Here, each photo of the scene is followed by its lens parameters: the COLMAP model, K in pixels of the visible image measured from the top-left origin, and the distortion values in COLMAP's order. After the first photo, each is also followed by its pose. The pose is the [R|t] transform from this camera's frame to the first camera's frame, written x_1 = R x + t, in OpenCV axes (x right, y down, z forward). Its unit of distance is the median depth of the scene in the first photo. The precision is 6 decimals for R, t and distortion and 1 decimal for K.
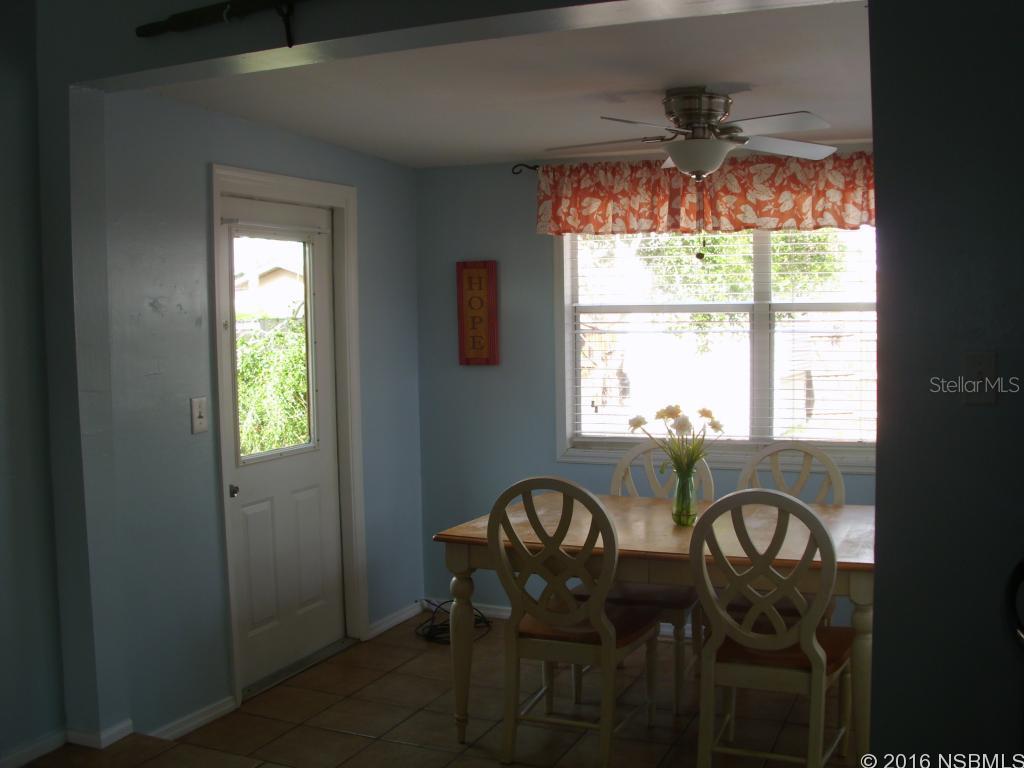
lens RADIAL K [[1105.8, 0, 512.0], [0, 1105.8, 384.0], [0, 0, 1]] dist [-0.270084, 0.298427]
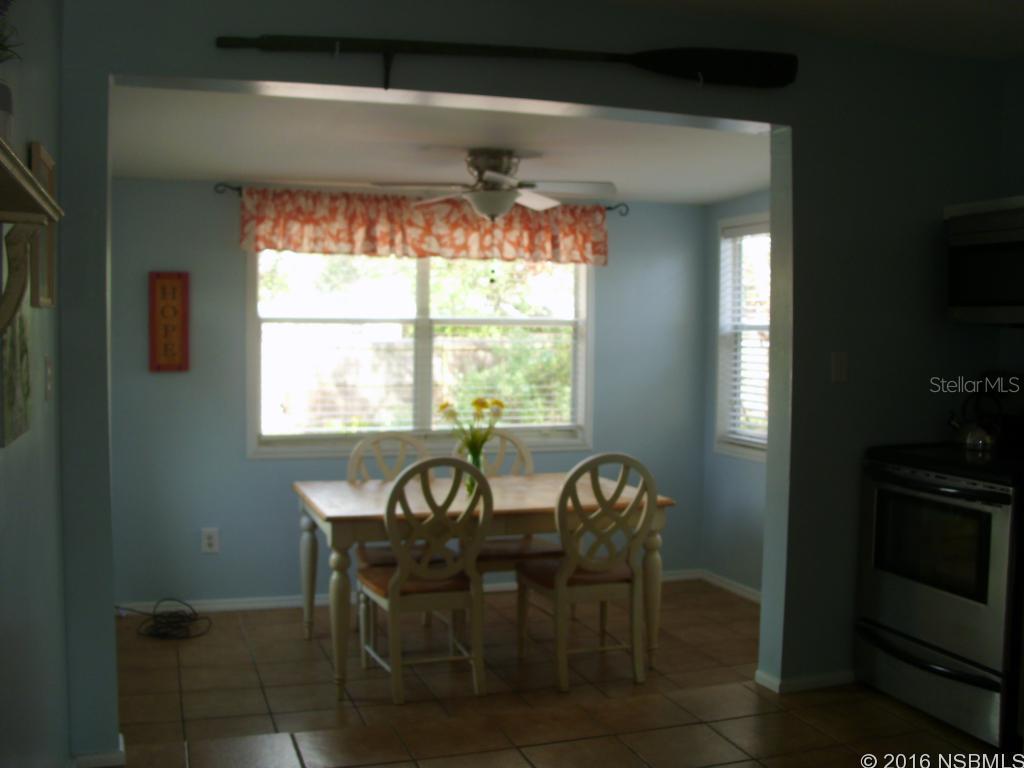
lens RADIAL K [[1105.8, 0, 512.0], [0, 1105.8, 384.0], [0, 0, 1]] dist [-0.270084, 0.298427]
pose [[0.742976, -0.013267, 0.669187, -0.520036], [0.021748, 0.999754, -0.004326, 0.007203], [-0.668965, 0.017768, 0.743081, 0.024464]]
